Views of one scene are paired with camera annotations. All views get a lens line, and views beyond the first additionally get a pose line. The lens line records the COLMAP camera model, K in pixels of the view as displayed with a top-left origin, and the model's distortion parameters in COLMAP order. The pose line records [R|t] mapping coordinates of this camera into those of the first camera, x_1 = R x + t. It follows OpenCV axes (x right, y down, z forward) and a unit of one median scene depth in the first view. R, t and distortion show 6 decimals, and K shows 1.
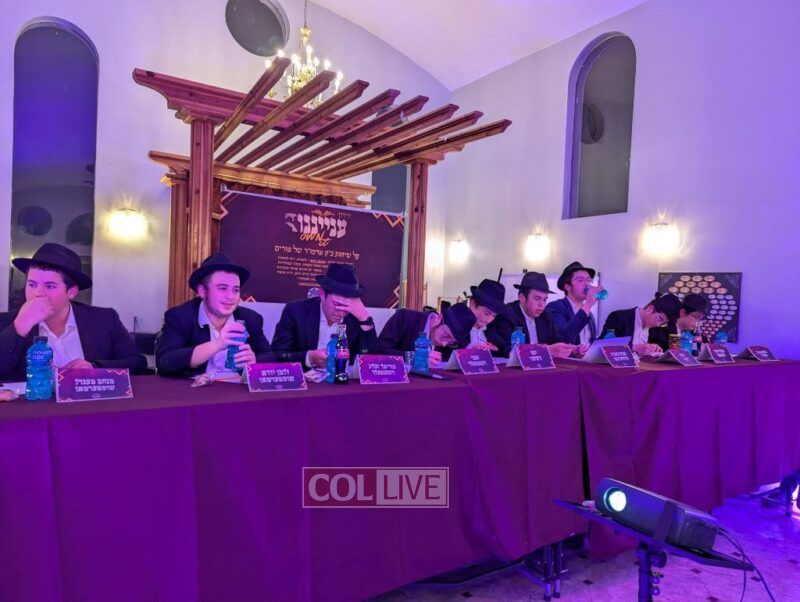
lens RADIAL K [[559.9, 0, 451.7], [0, 559.9, 300.4], [0, 0, 1]] dist [0.005958, 0.004988]
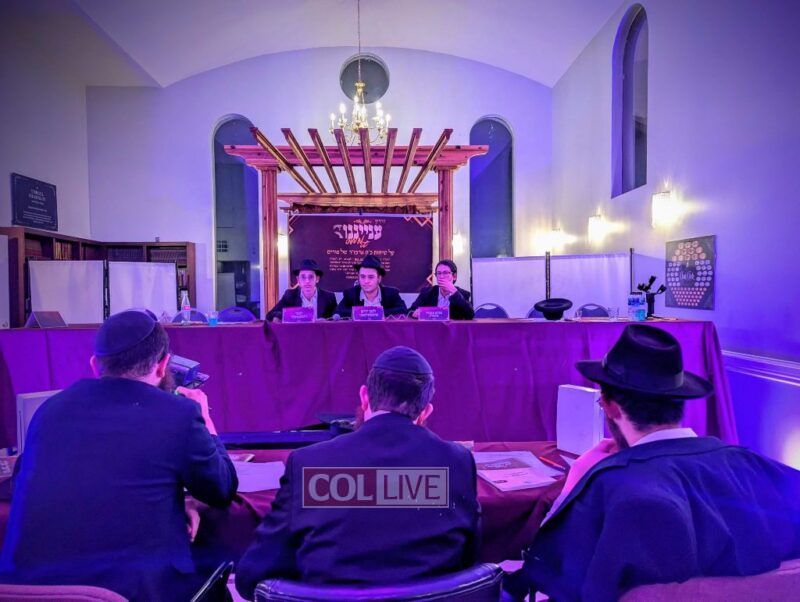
lens RADIAL K [[557.6, 0, 423.2], [0, 557.6, 316.9], [0, 0, 1]] dist [0.004789, -0.000149]
pose [[0.857613, -0.027653, -0.513551, 0.549419], [0.039191, 0.999164, 0.011646, 0.055347], [0.512800, -0.030114, 0.857980, -0.048961]]
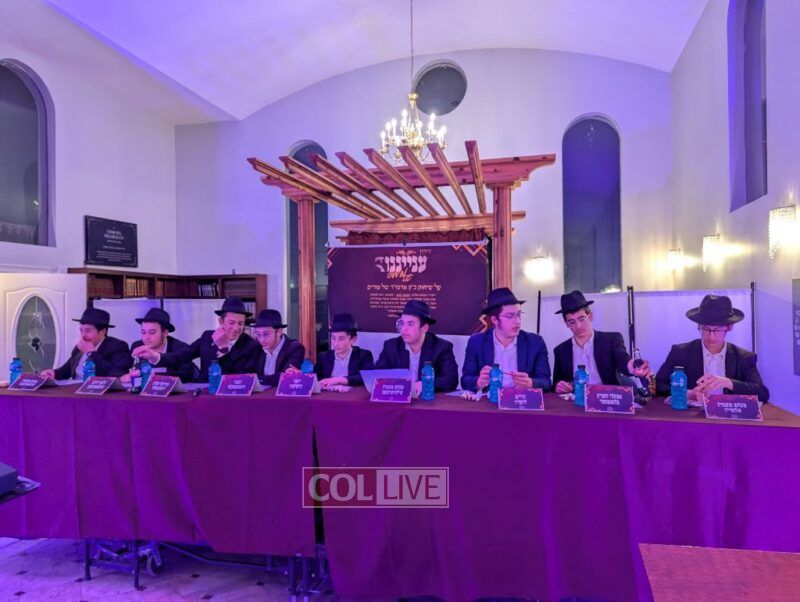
lens RADIAL K [[554.4, 0, 403.1], [0, 554.4, 319.4], [0, 0, 1]] dist [0.022794, -0.000517]
pose [[0.664392, -0.028779, -0.746830, 0.603111], [0.027480, 0.999523, -0.014070, -0.003907], [0.746879, -0.011175, 0.664866, 0.241399]]
